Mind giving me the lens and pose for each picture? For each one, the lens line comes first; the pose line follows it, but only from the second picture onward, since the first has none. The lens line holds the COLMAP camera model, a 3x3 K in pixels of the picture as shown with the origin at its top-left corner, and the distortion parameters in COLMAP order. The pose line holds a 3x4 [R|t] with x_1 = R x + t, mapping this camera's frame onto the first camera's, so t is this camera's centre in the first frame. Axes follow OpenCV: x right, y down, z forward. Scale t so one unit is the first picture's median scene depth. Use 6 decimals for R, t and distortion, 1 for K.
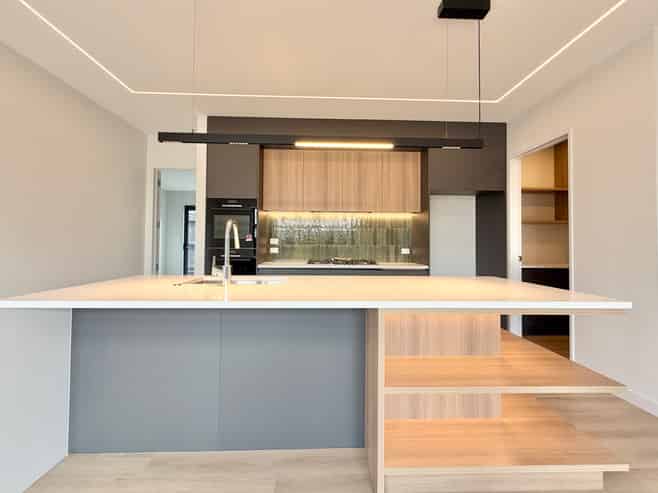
lens RADIAL K [[263.9, 0, 331.3], [0, 263.9, 242.1], [0, 0, 1]] dist [0.000460, 0.000876]
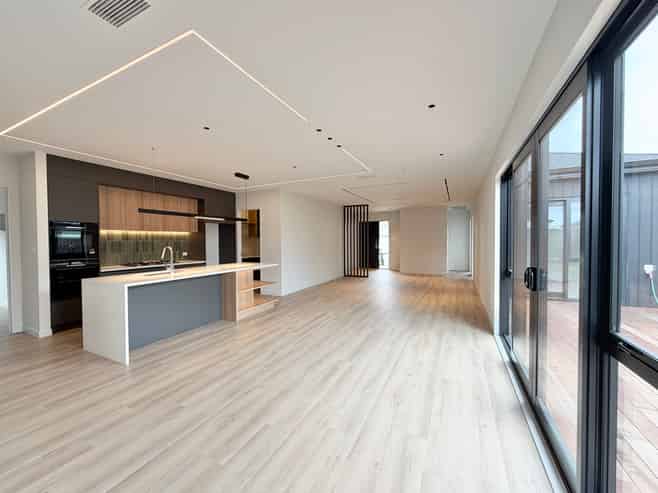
lens RADIAL K [[263.9, 0, 329.0], [0, 263.9, 244.3], [0, 0, 1]] dist [0.000460, 0.000876]
pose [[0.463524, -0.028067, 0.885640, -0.909009], [0.004380, 0.999559, 0.029384, -0.083085], [-0.886074, -0.009741, 0.463442, -0.697771]]
